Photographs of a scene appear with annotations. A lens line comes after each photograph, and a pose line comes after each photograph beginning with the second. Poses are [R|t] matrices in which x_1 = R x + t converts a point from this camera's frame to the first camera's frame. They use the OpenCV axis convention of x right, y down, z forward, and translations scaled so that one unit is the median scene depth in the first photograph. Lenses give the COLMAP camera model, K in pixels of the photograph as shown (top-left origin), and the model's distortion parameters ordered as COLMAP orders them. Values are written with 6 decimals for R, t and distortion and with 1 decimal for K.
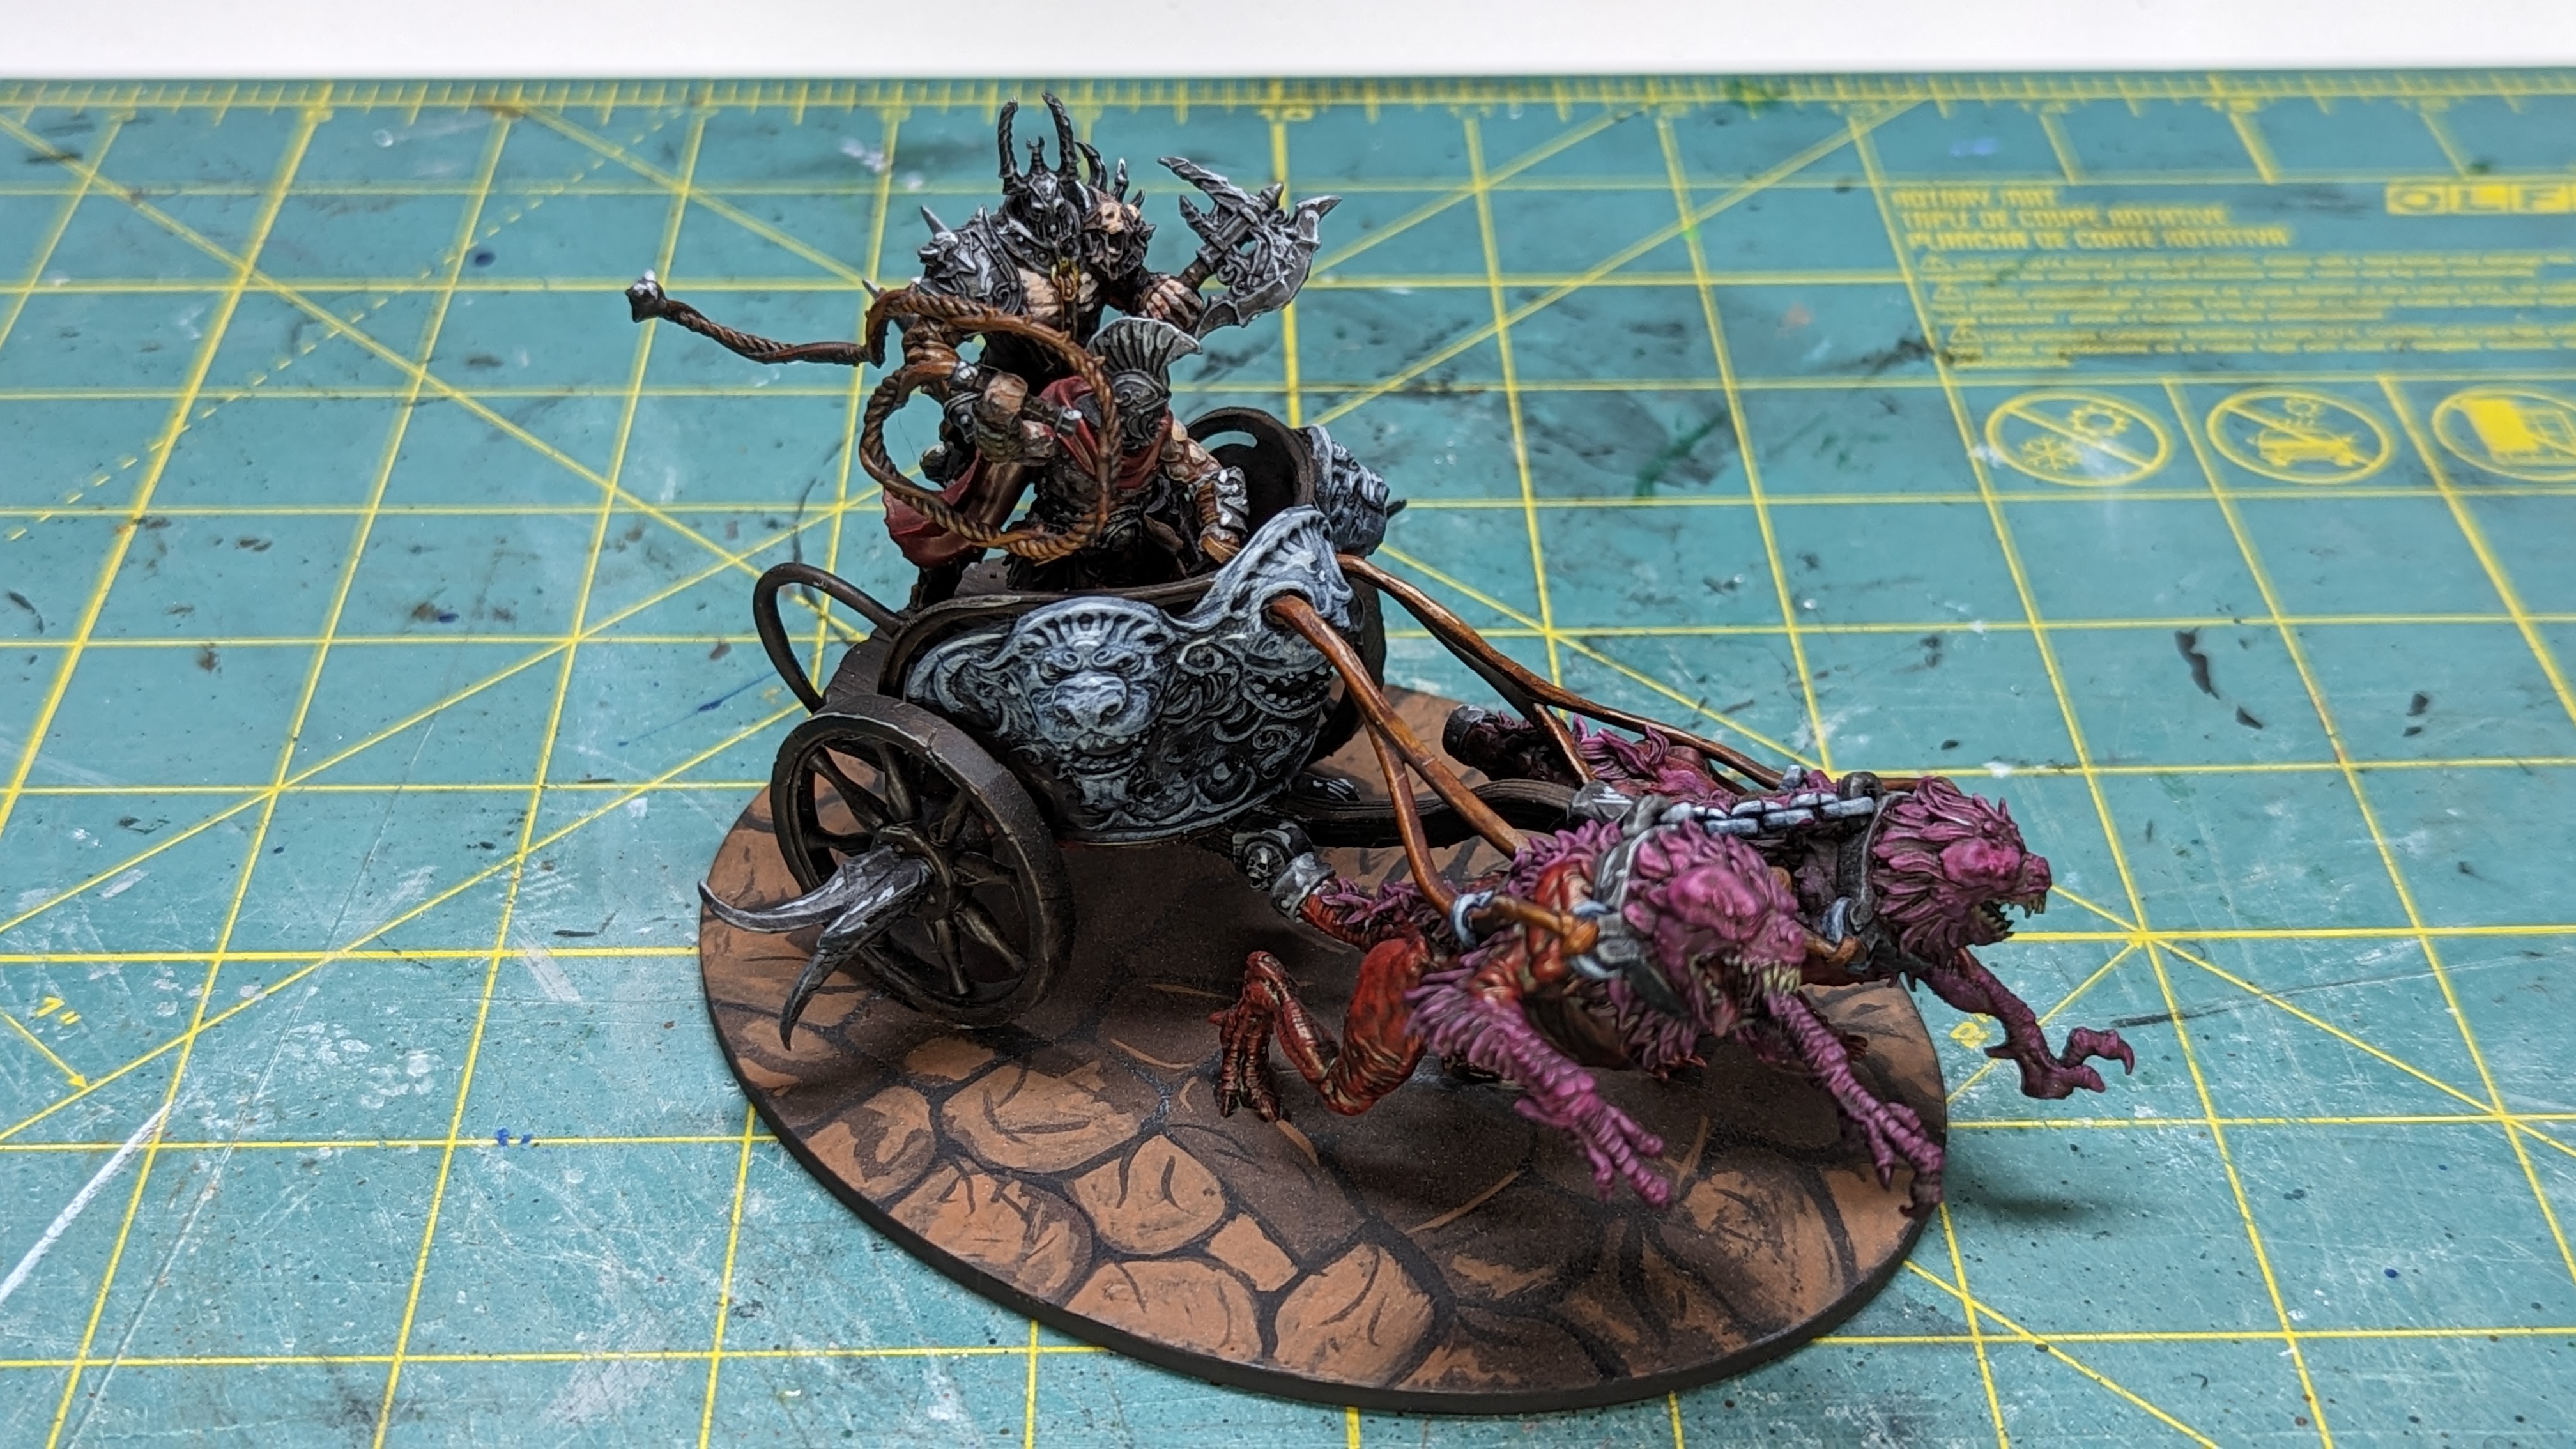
lens RADIAL K [[3688.4, 0, 1257.9], [0, 3688.4, 716.7], [0, 0, 1]] dist [0.083000, -0.420159]
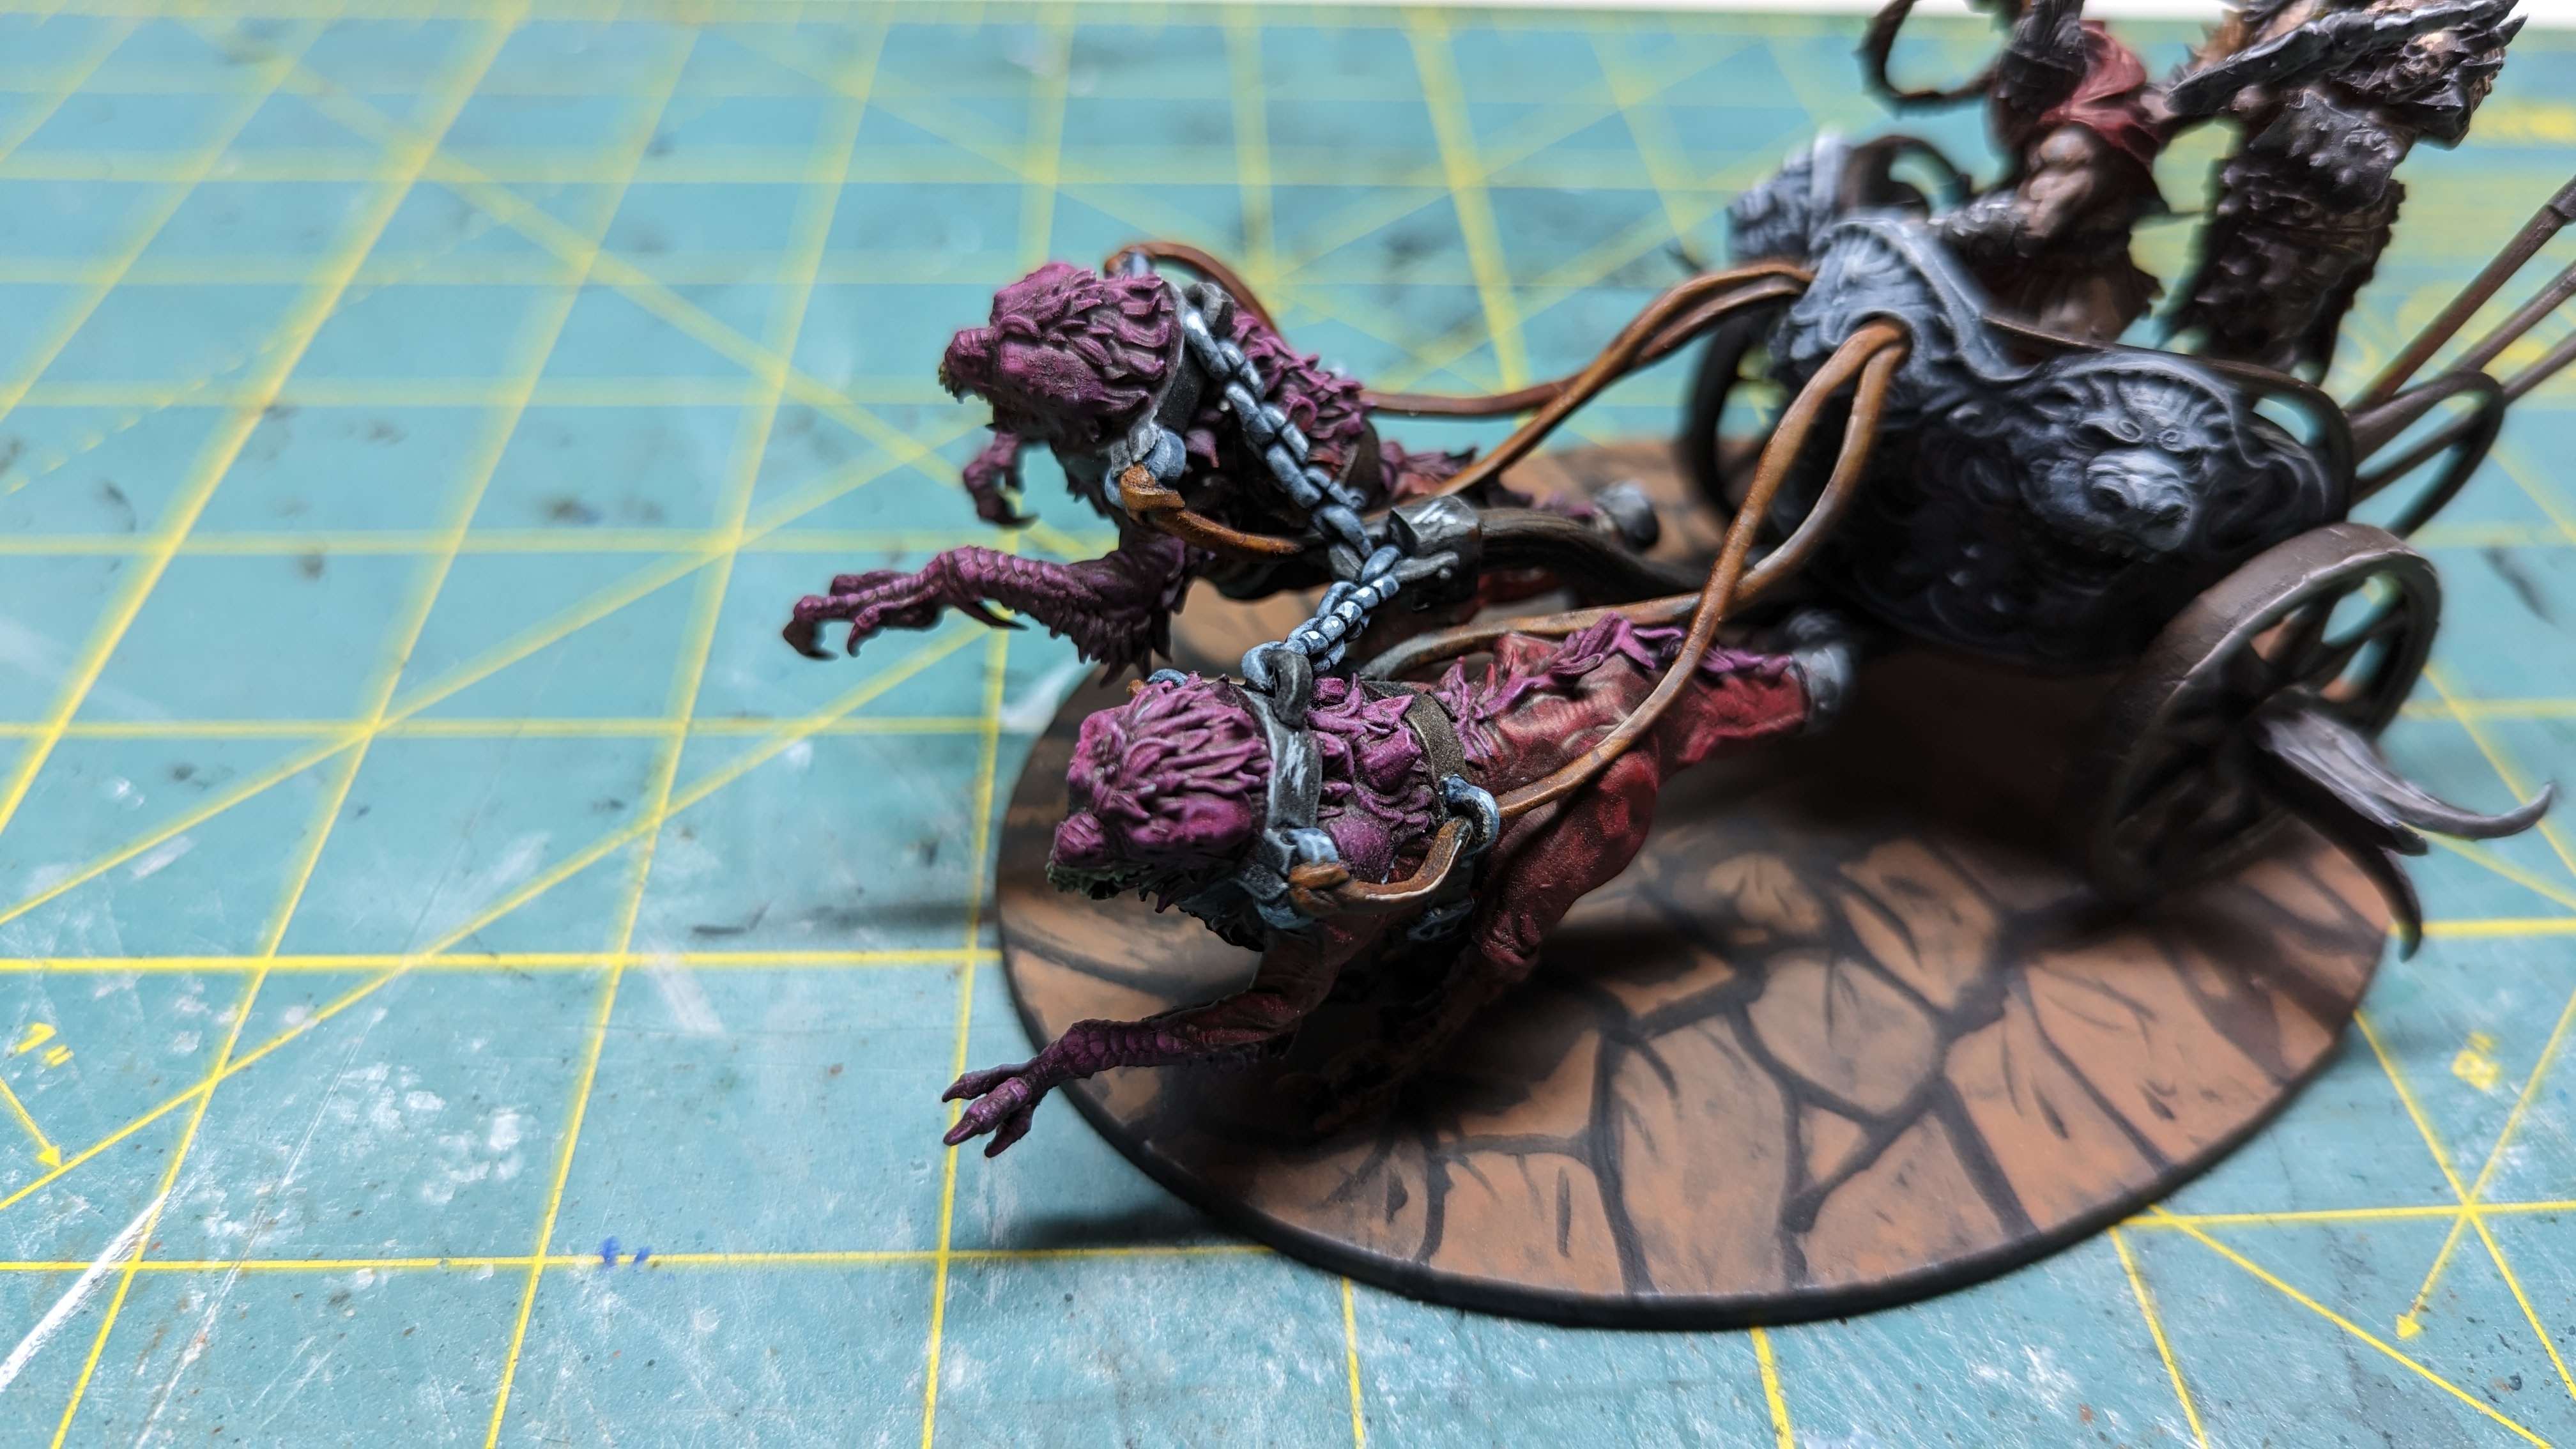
lens RADIAL K [[2086.8, 0, 1276.5], [0, 2086.8, 737.5], [0, 0, 1]] dist [-0.019471, -0.034625]
pose [[0.999371, 0.002703, 0.035368, -0.077363], [-0.006170, 0.995140, 0.098273, -0.026006], [-0.034930, -0.098429, 0.994531, 0.530671]]
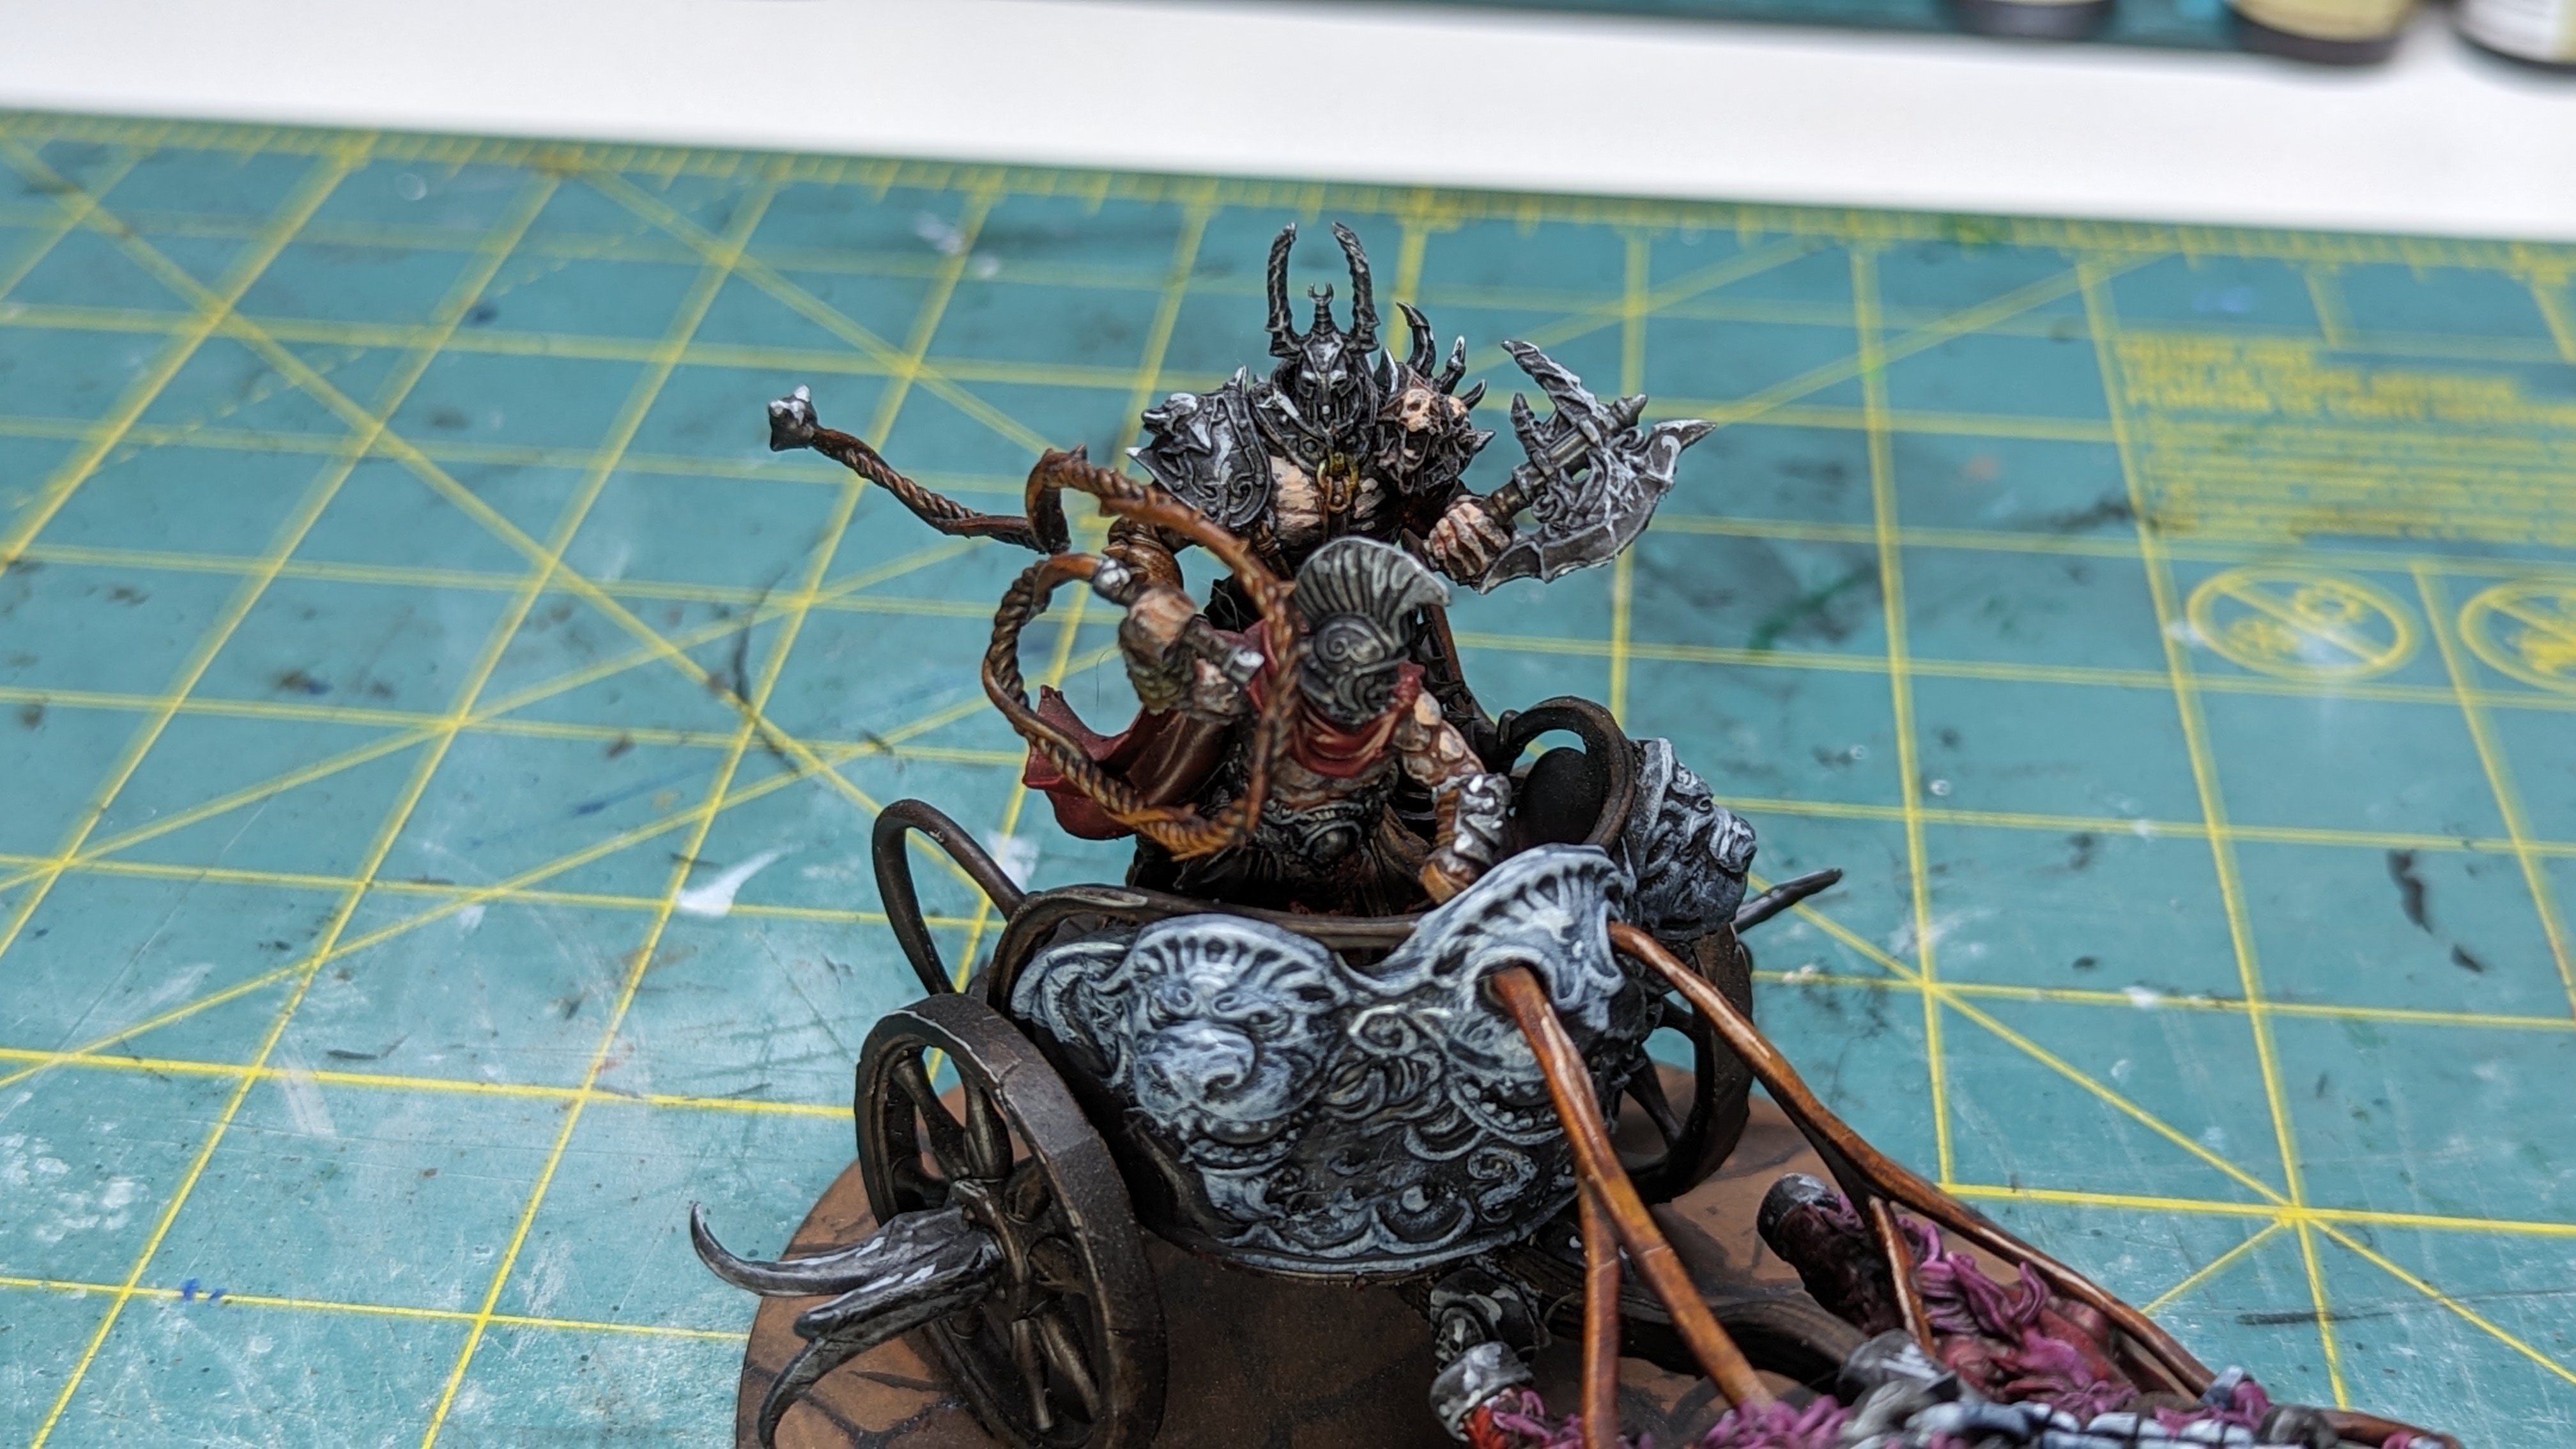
lens RADIAL K [[3704.1, 0, 1288.0], [0, 3704.1, 724.5], [0, 0, 1]] dist [0.080551, -0.415432]
pose [[0.993155, 0.068427, -0.094661, 0.091142], [-0.075177, 0.994733, -0.069681, 0.026225], [0.089394, 0.076320, 0.993068, 0.183529]]
